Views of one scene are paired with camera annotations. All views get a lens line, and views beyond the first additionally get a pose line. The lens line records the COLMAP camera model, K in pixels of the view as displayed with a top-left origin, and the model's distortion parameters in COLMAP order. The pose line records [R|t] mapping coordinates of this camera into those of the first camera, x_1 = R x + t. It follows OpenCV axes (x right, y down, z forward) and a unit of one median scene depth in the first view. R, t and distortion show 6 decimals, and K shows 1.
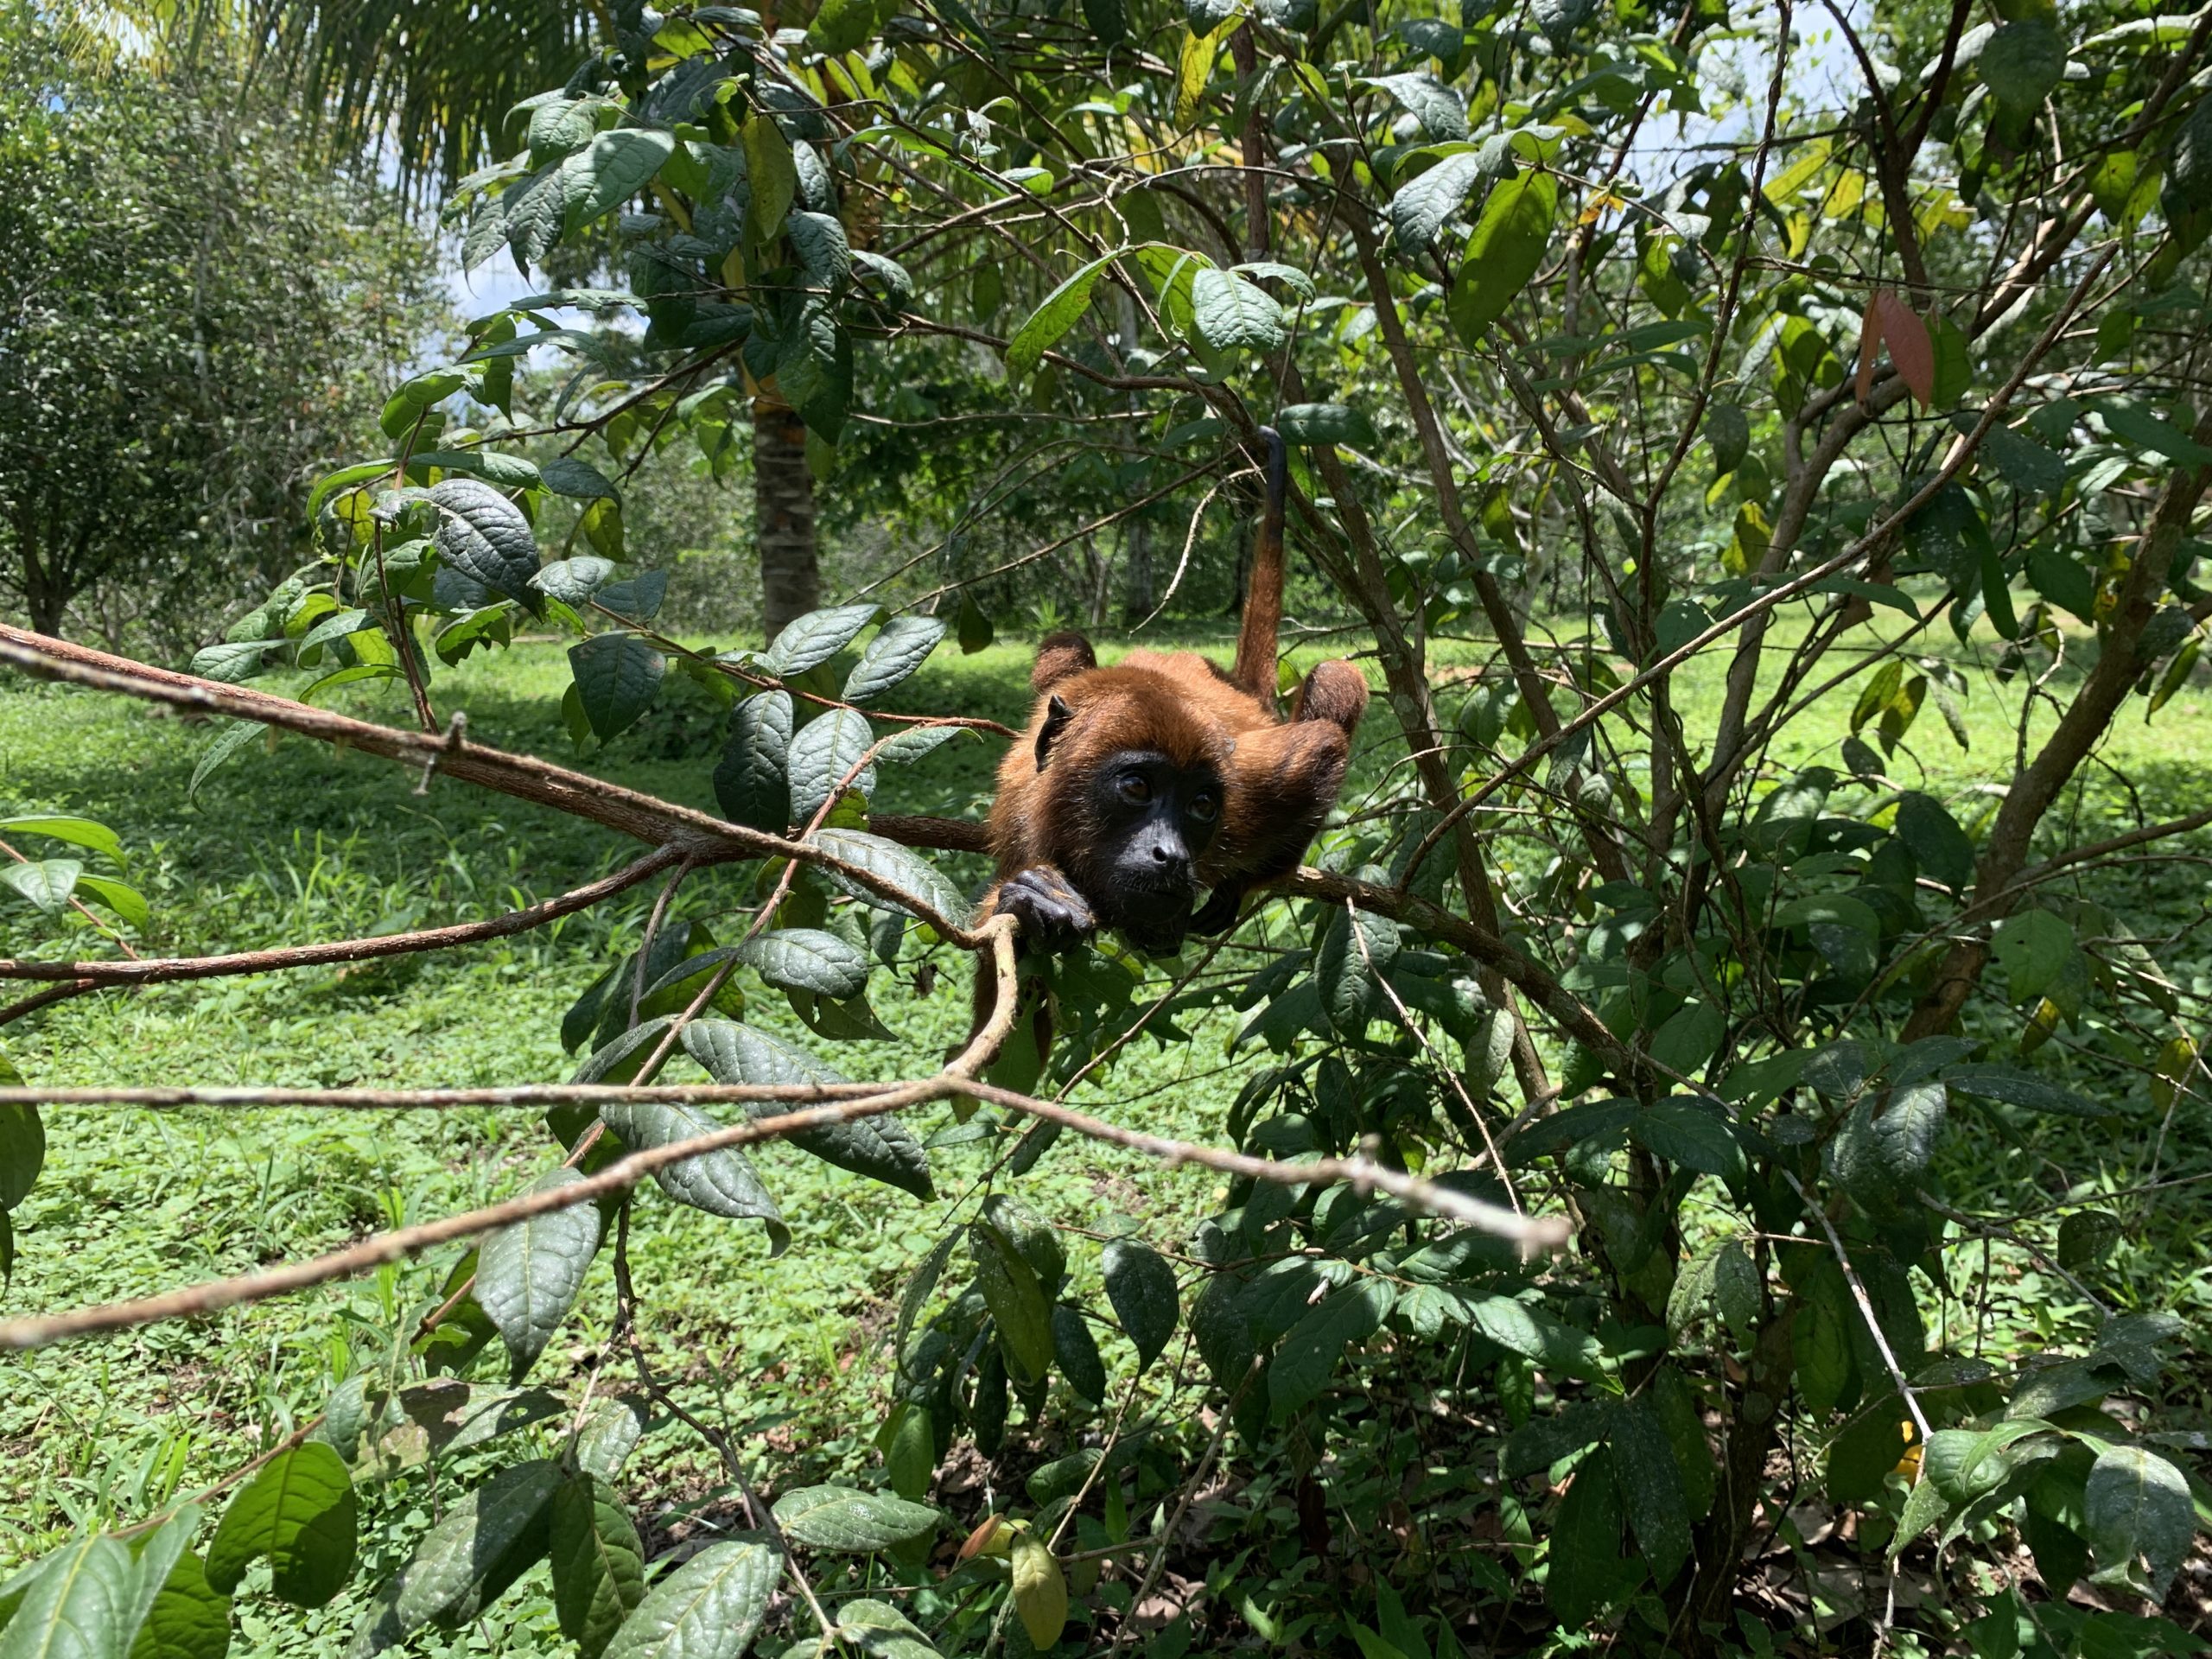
lens RADIAL K [[1697.6, 0, 1106.0], [0, 1697.6, 829.5], [0, 0, 1]] dist [-0.003109, -0.007981]
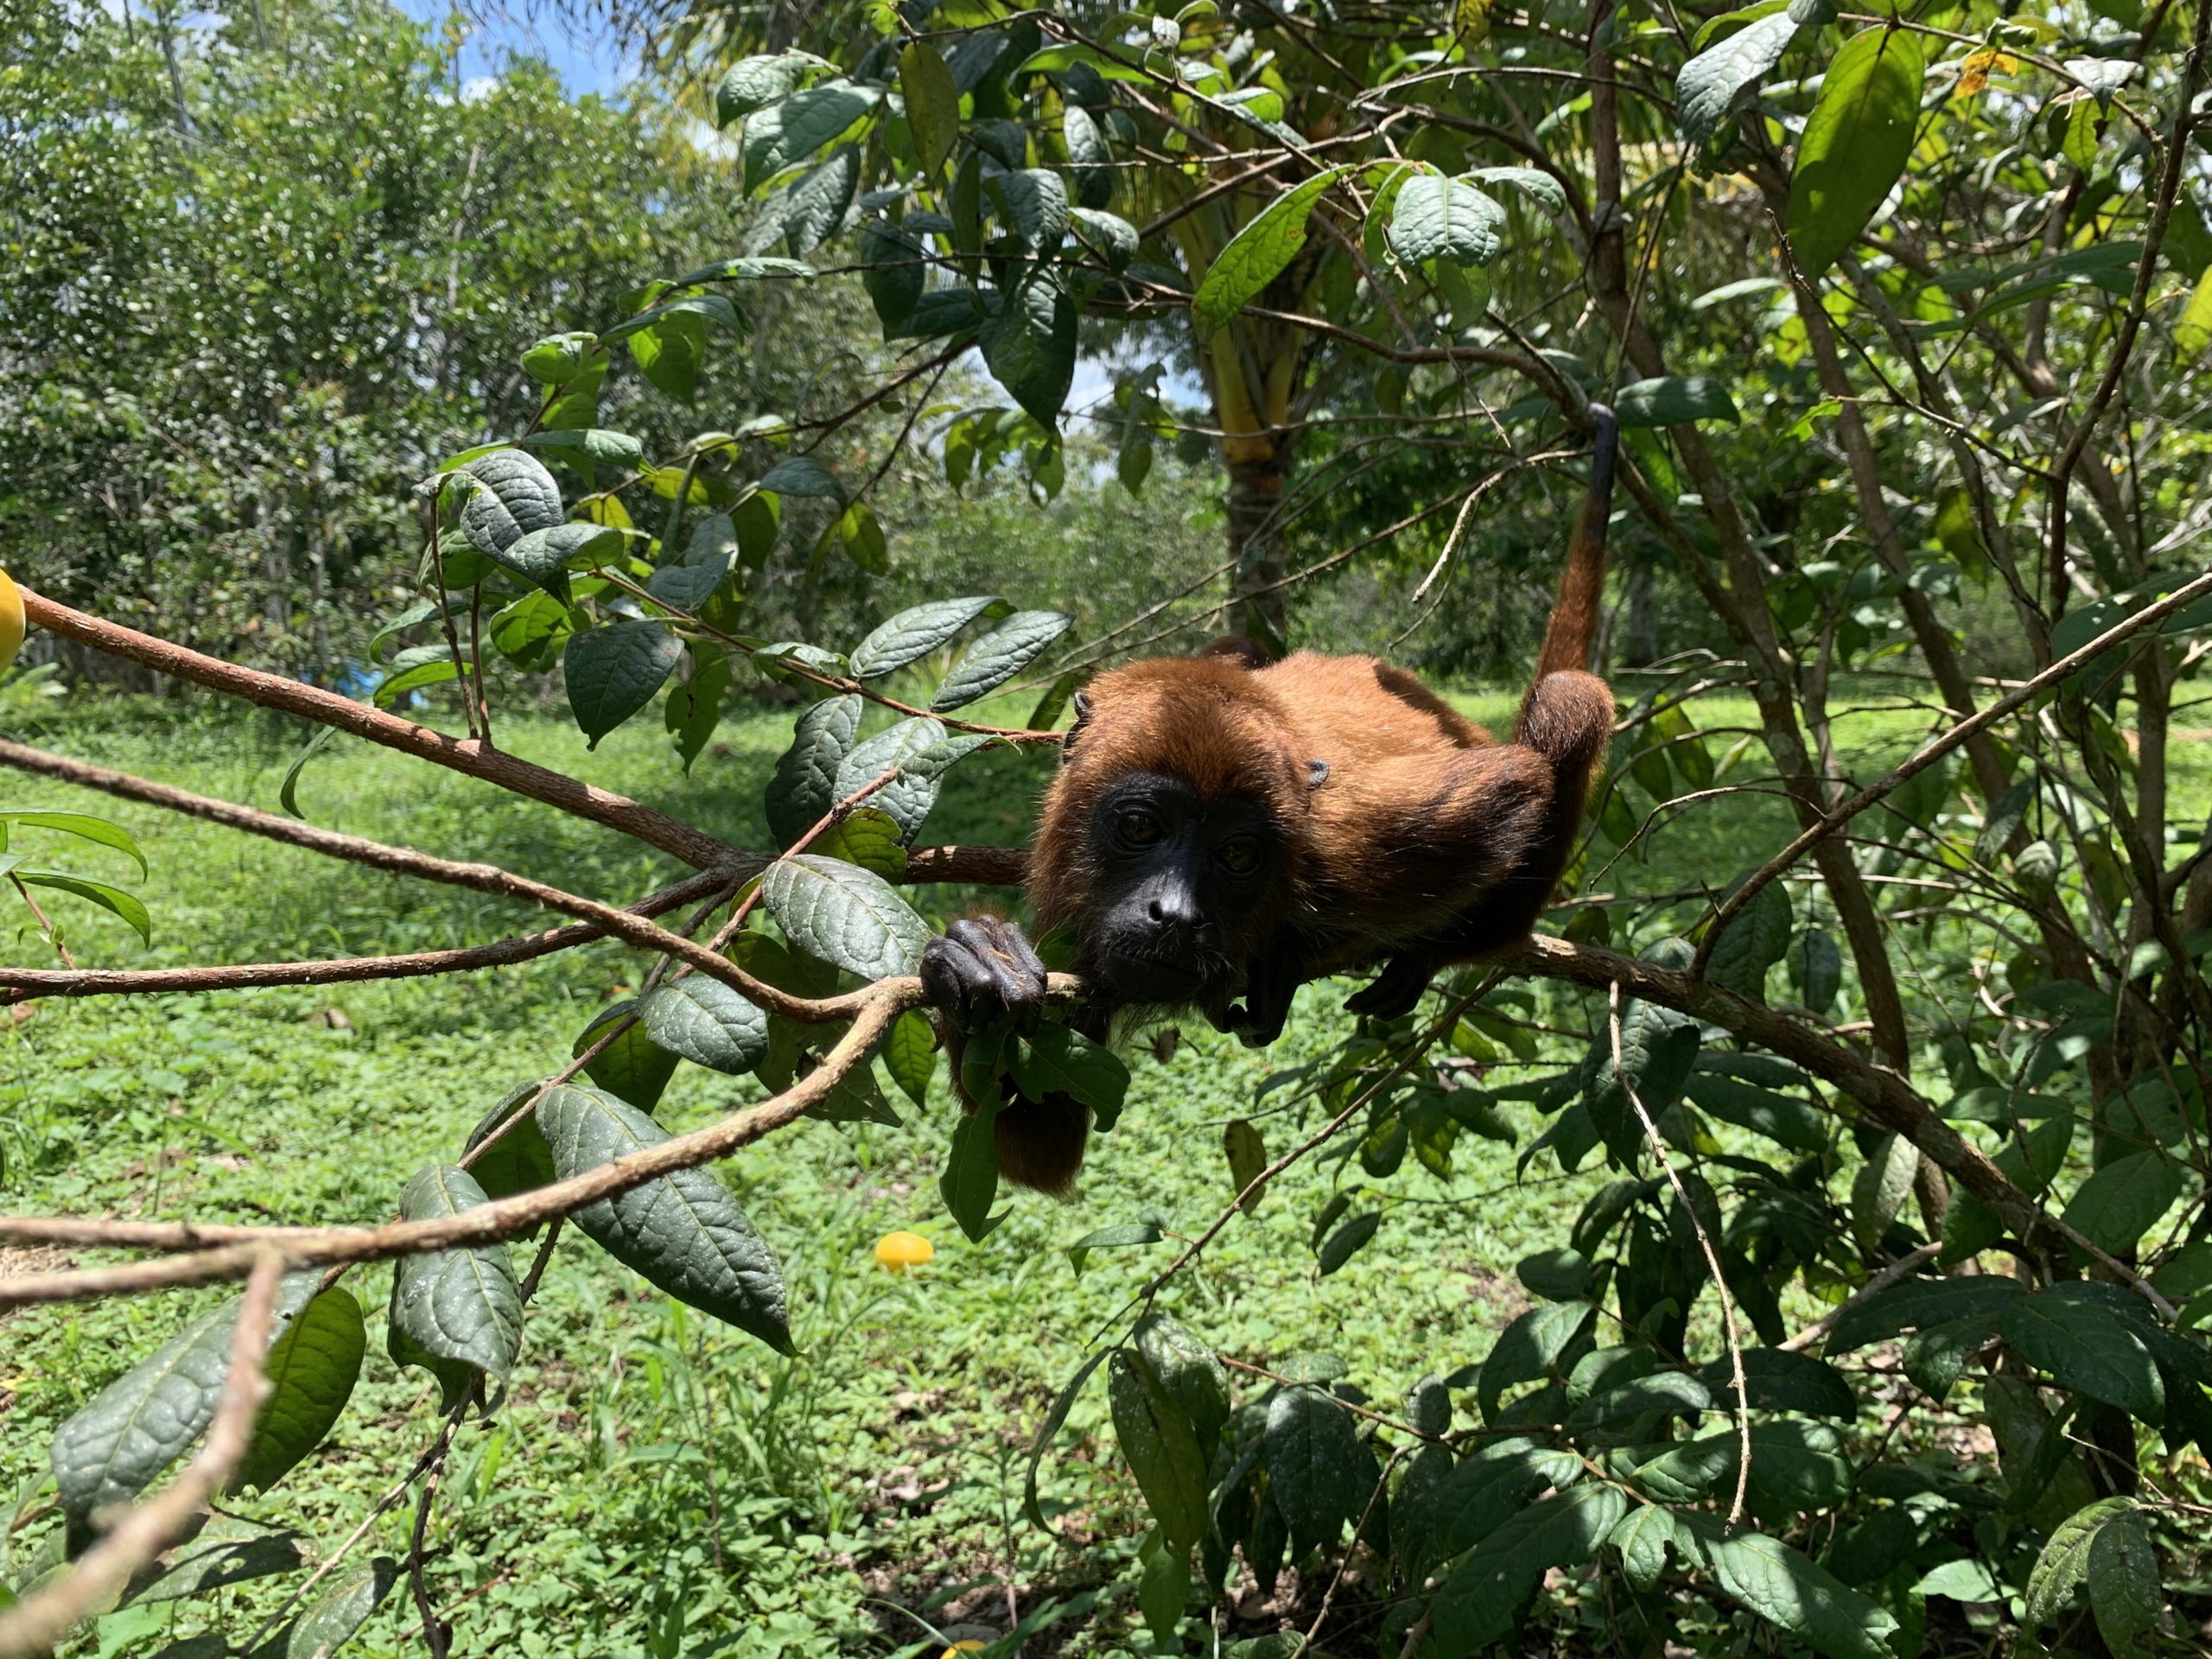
lens RADIAL K [[1697.6, 0, 1106.0], [0, 1697.6, 829.5], [0, 0, 1]] dist [-0.003109, -0.007981]
pose [[0.957674, 0.036851, -0.285485, 0.077165], [-0.045470, 0.998686, -0.023620, -0.000263], [0.284240, 0.035601, 0.958092, 0.104588]]
